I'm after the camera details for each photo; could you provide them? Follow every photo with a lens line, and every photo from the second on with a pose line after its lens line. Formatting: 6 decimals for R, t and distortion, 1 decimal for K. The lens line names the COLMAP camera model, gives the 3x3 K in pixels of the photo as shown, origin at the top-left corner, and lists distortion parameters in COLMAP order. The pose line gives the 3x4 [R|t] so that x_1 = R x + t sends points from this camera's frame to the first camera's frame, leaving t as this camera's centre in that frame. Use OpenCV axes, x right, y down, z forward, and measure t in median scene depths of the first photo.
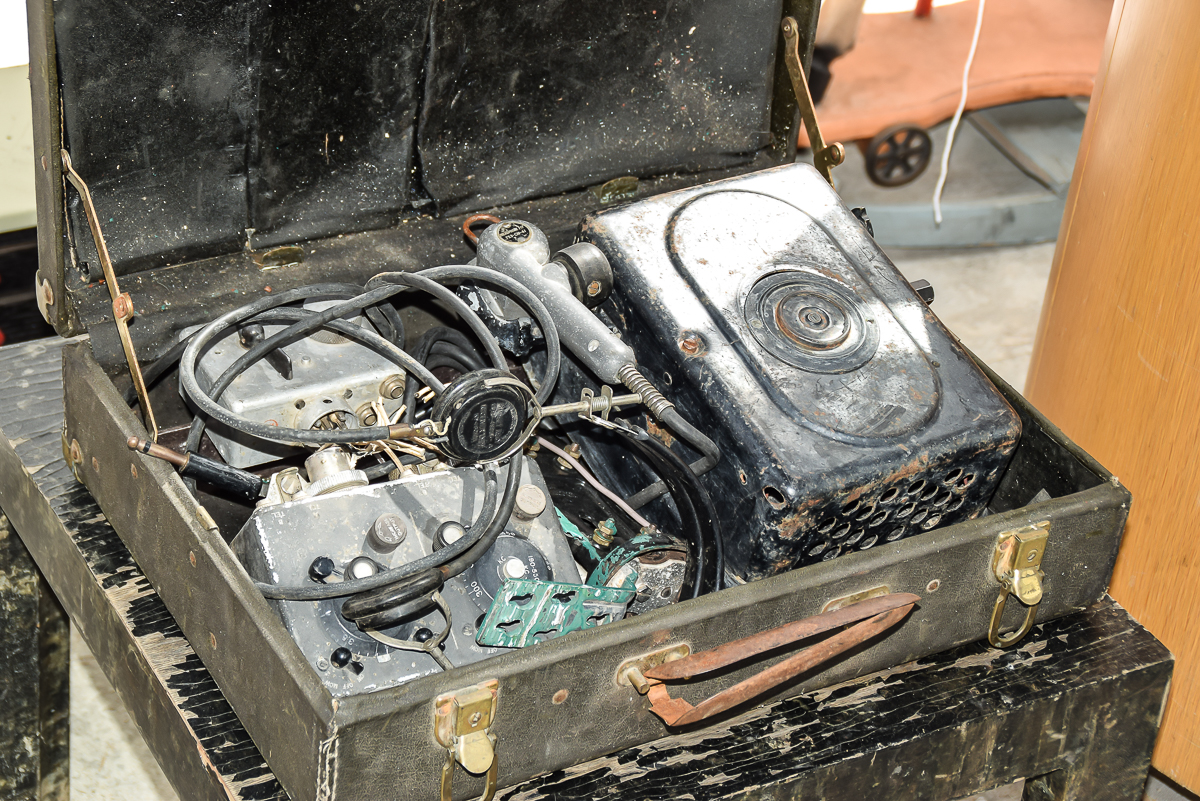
lens RADIAL K [[2759.4, 0, 600.0], [0, 2759.4, 400.5], [0, 0, 1]] dist [0.496567, 0.023707]
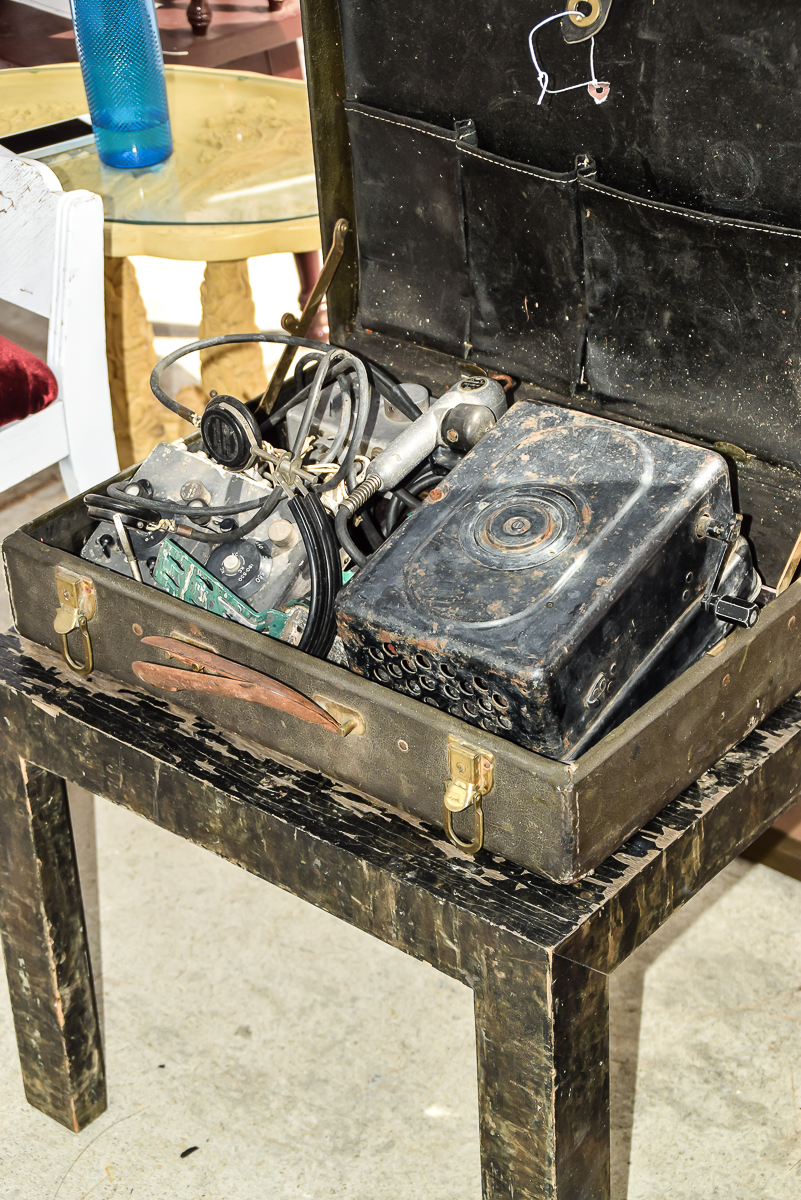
lens RADIAL K [[2339.9, 0, 400.5], [0, 2339.9, 600.0], [0, 0, 1]] dist [0.358924, 0.073672]
pose [[0.357783, 0.399082, -0.844230, 0.860240], [-0.467393, 0.859212, 0.208084, -0.176032], [0.808415, 0.320139, 0.493940, 0.468855]]
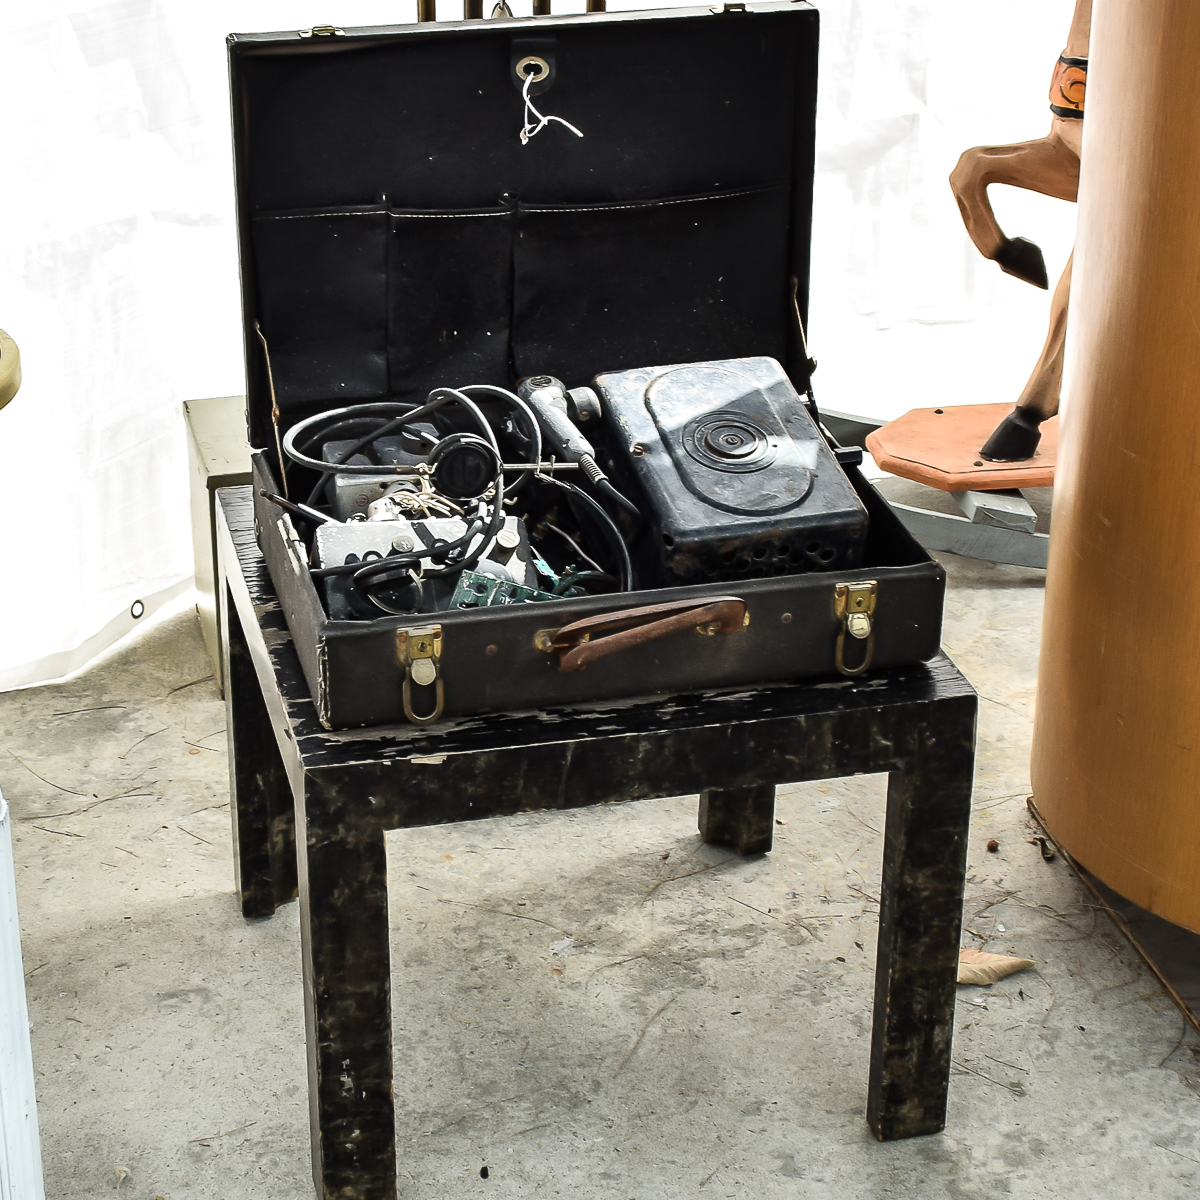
lens RADIAL K [[2861.2, 0, 600.0], [0, 2861.2, 600.0], [0, 0, 1]] dist [-0.094534, -0.267721]
pose [[0.962507, 0.037503, -0.268653, 0.393035], [-0.081190, 0.984823, -0.153402, 0.270812], [0.258823, 0.169463, 0.950943, -0.384750]]
